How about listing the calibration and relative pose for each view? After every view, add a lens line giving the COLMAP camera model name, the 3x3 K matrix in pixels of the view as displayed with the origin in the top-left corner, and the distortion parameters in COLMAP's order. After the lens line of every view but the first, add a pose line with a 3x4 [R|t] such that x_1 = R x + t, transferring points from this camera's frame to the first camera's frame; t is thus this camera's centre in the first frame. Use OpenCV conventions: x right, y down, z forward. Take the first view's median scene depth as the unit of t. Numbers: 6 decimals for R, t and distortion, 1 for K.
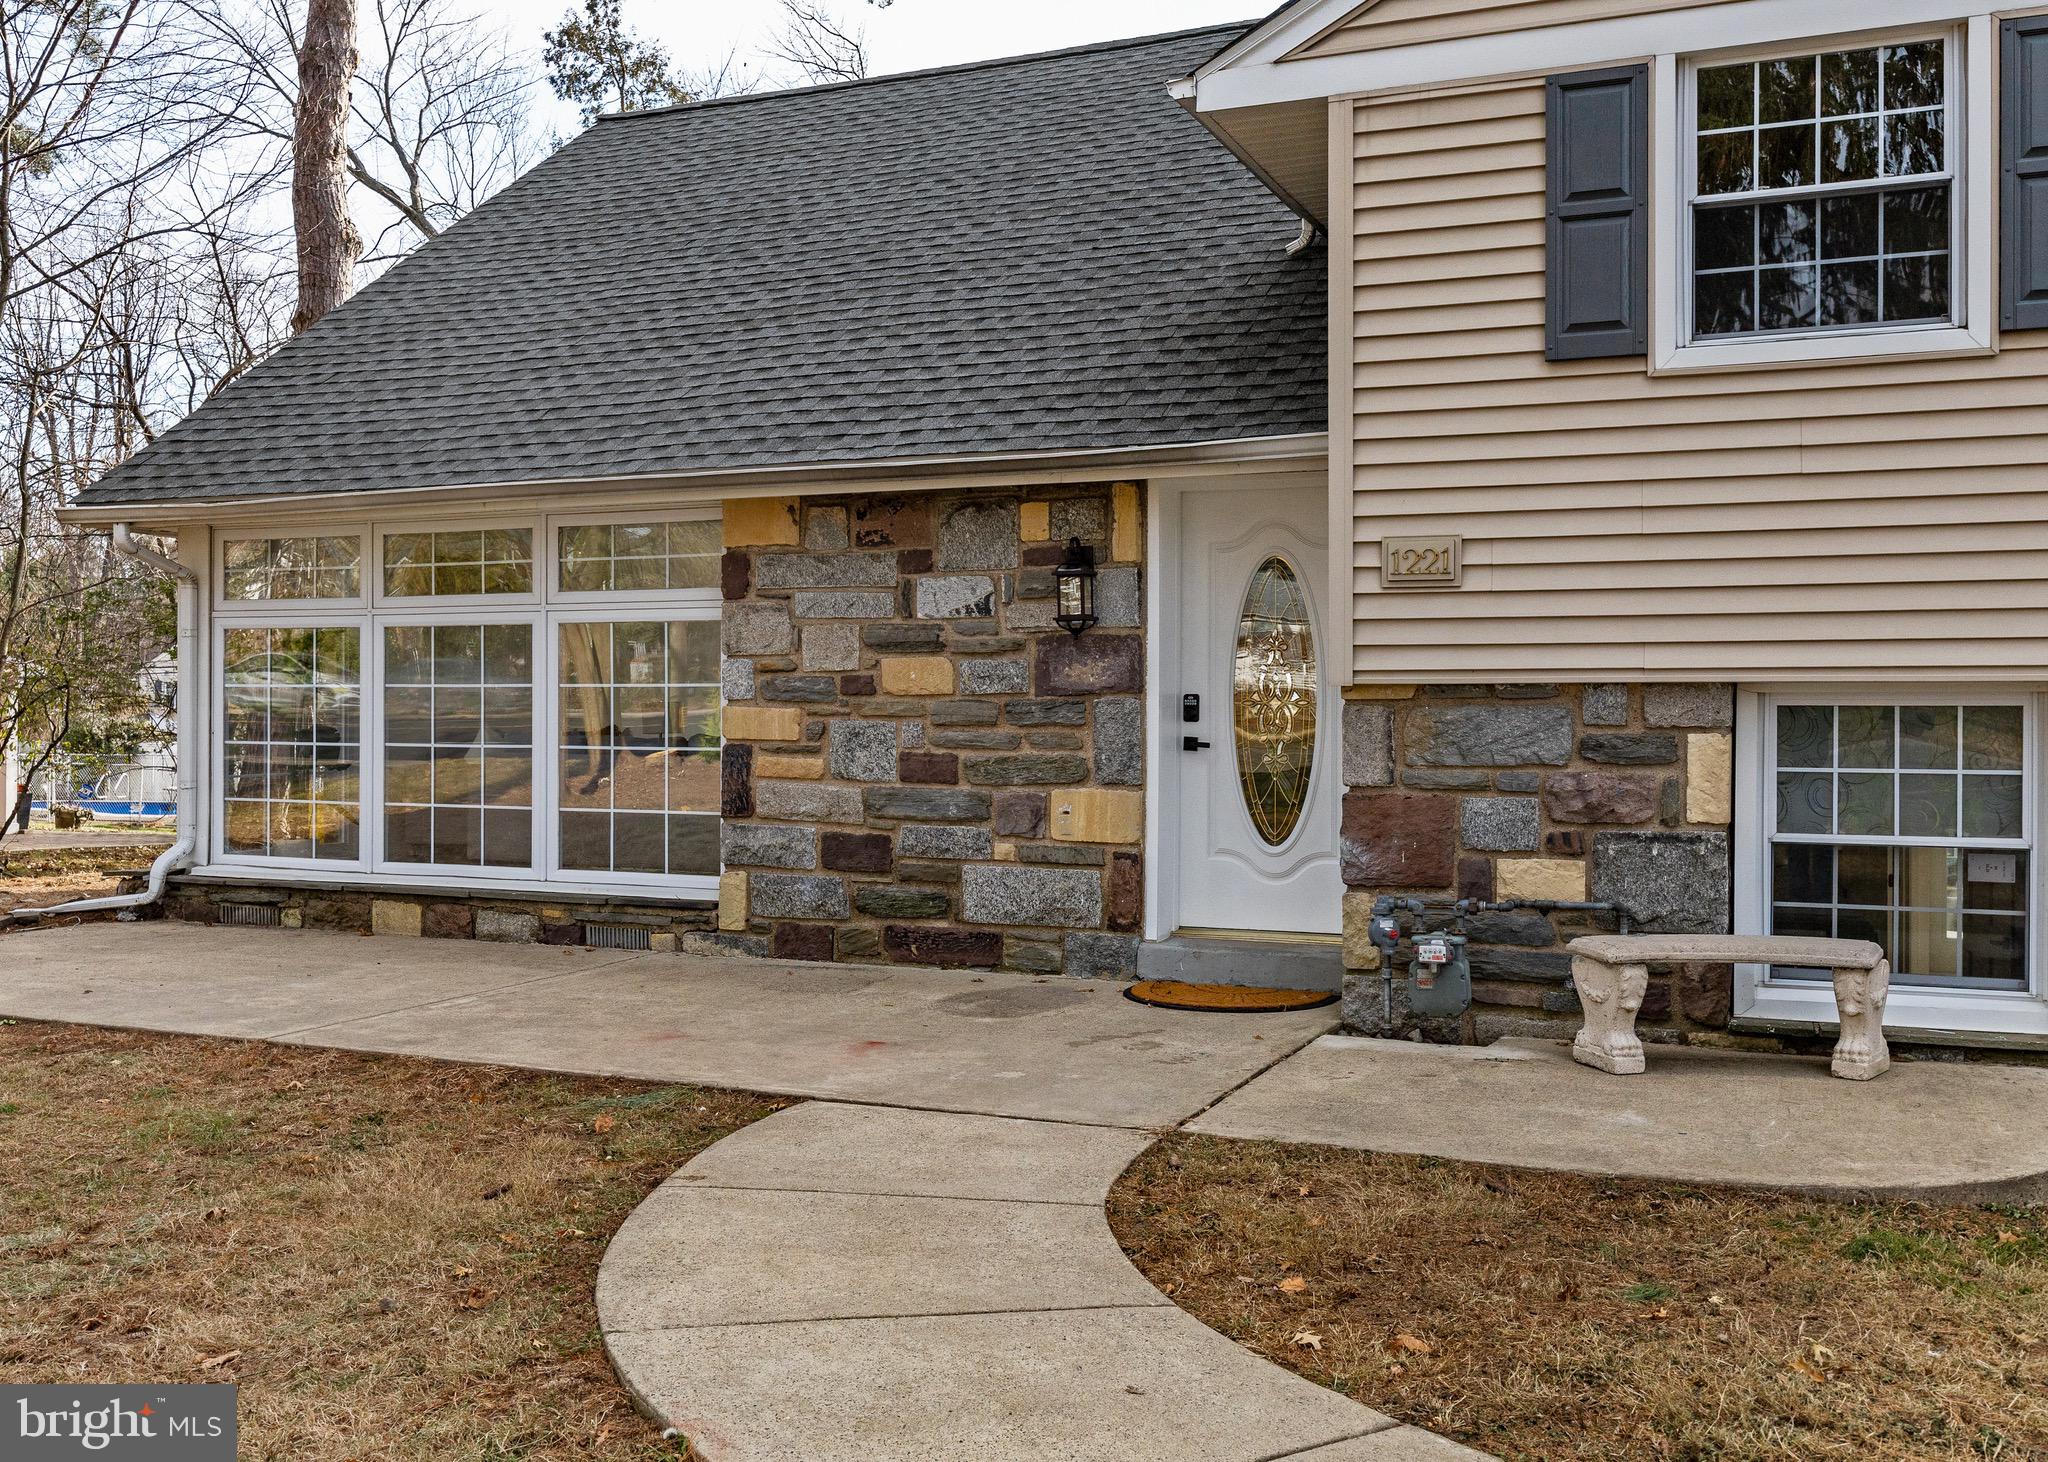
lens RADIAL K [[2029.2, 0, 1020.2], [0, 2029.2, 717.8], [0, 0, 1]] dist [-0.005648, 0.000000]
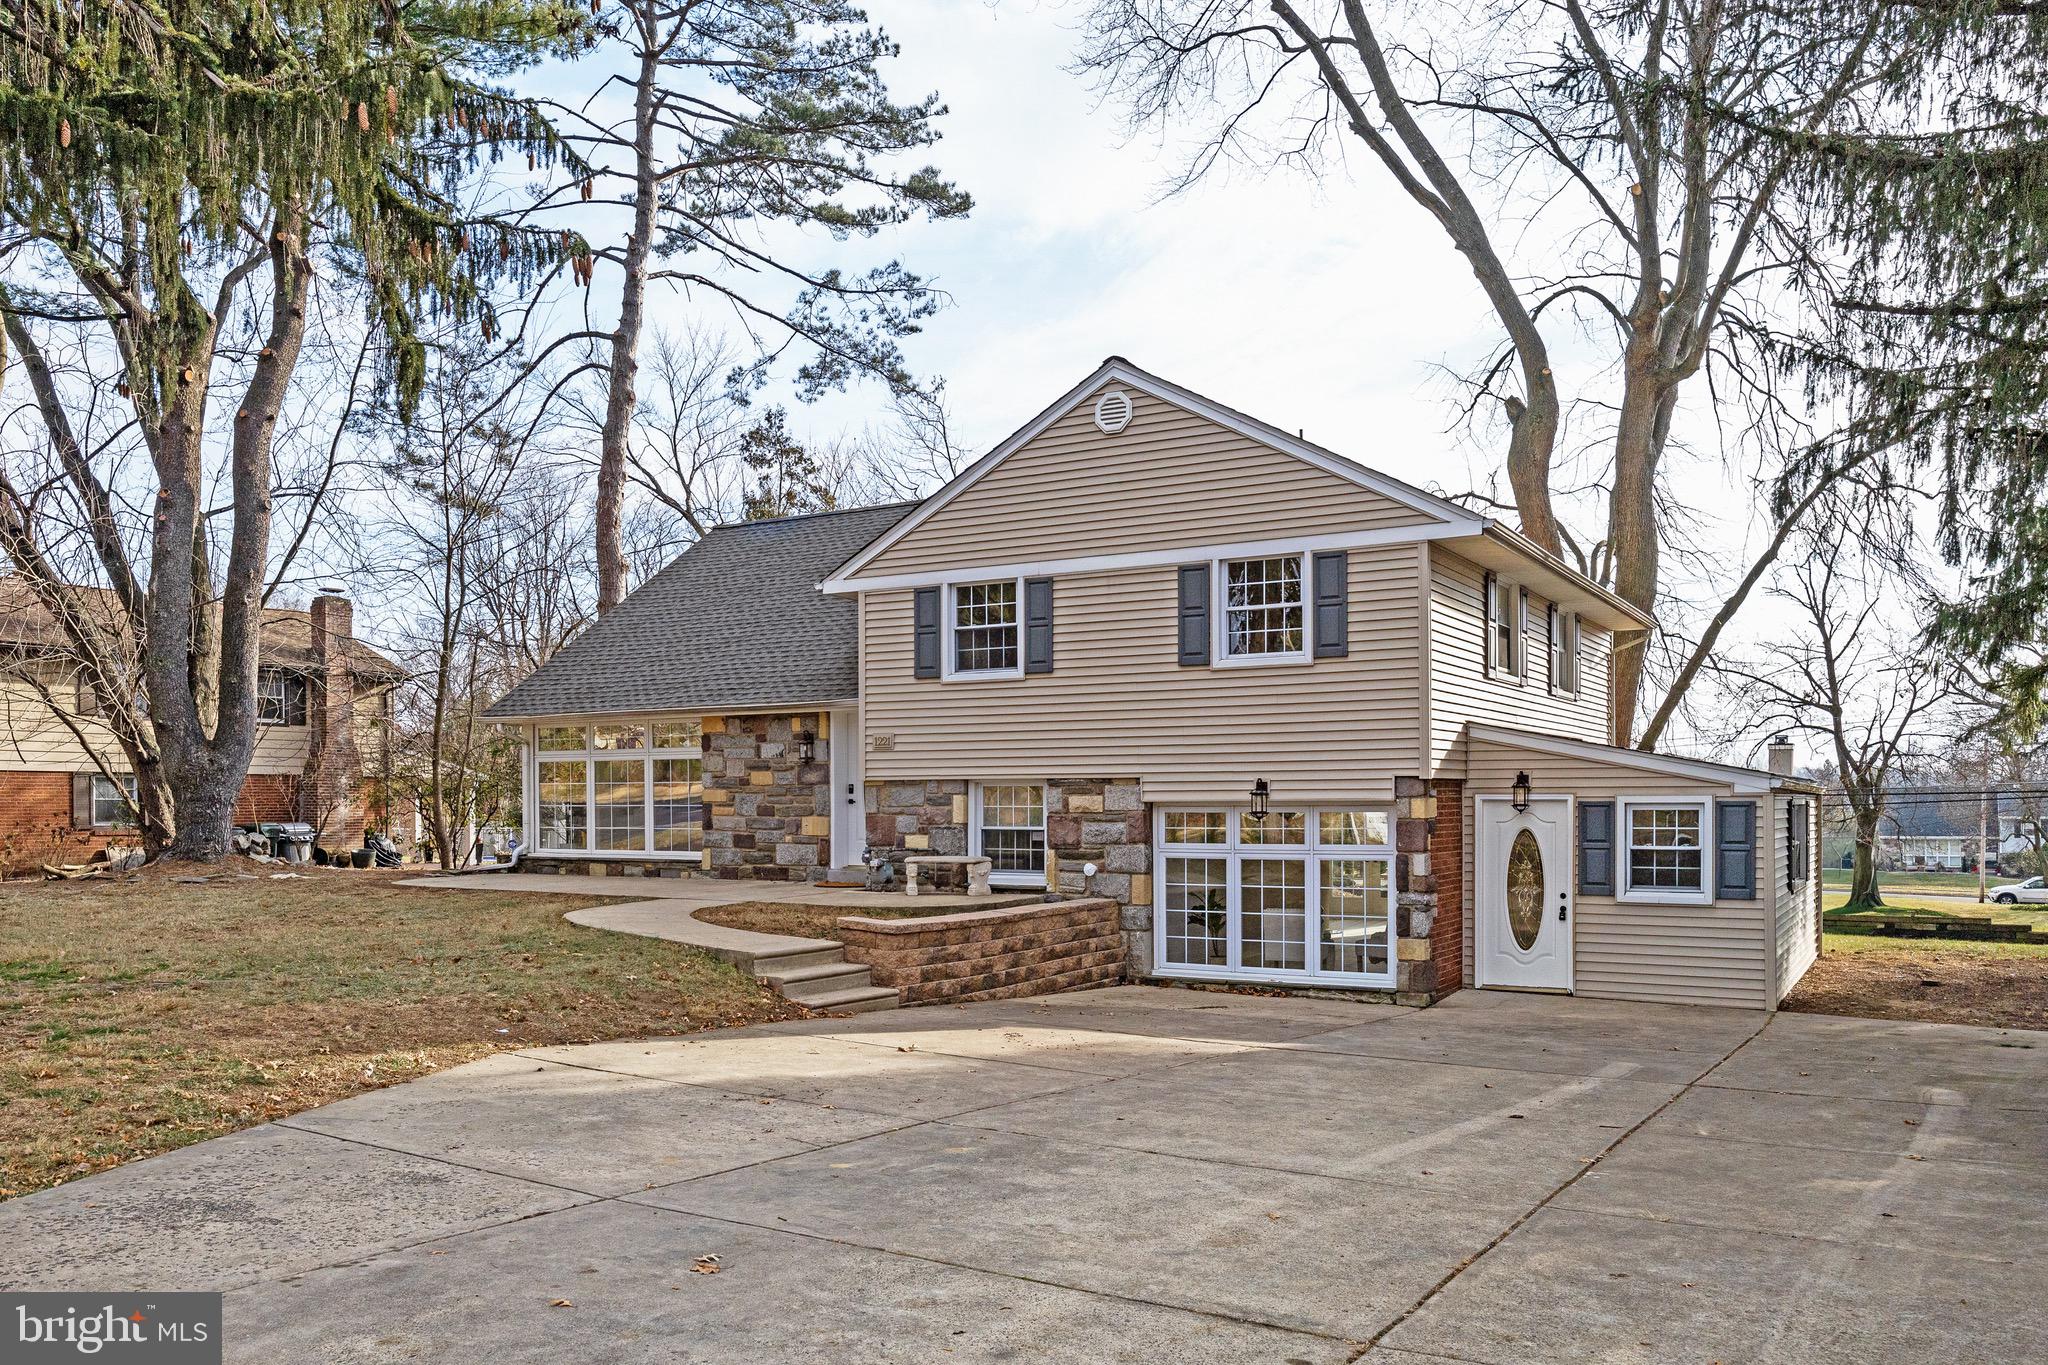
lens RADIAL K [[1606.9, 0, 1059.1], [0, 1606.9, 812.7], [0, 0, 1]] dist [0.008201, 0.000407]
pose [[0.992723, -0.006740, -0.120232, 0.632380], [0.007548, 0.999952, 0.006270, 0.016355], [0.120184, -0.007132, 0.992726, -1.185758]]
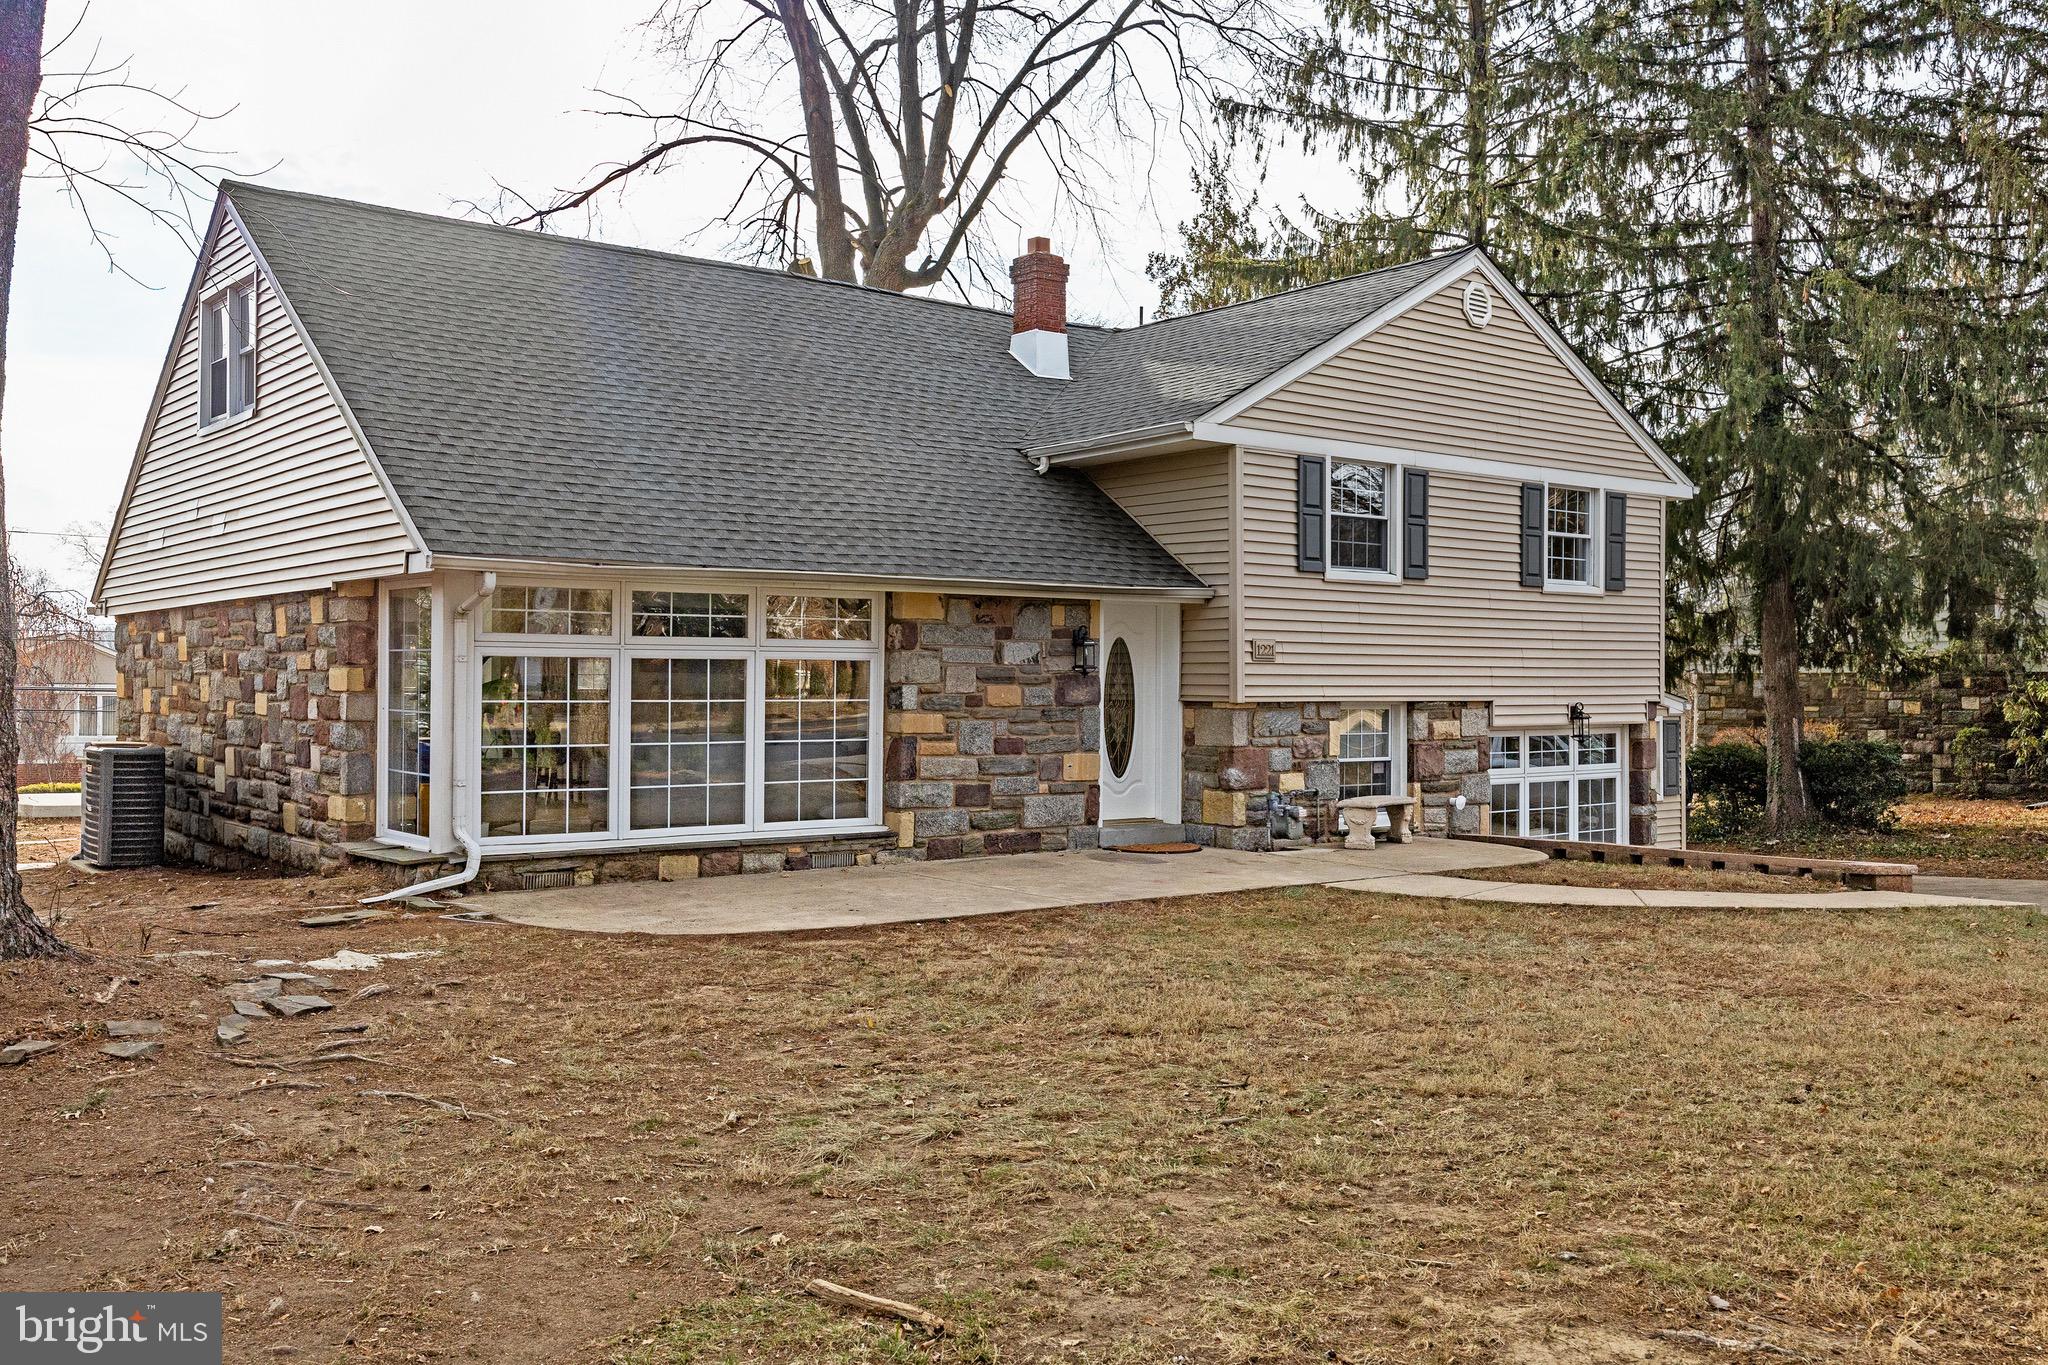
lens RADIAL K [[1824.8, 0, 1018.7], [0, 1824.8, 688.0], [0, 0, 1]] dist [0.016583, -0.000023]
pose [[0.443685, -0.003466, 0.896176, -1.512463], [0.000469, 0.999993, 0.003635, -0.033657], [-0.896183, -0.001193, 0.443684, 0.259072]]
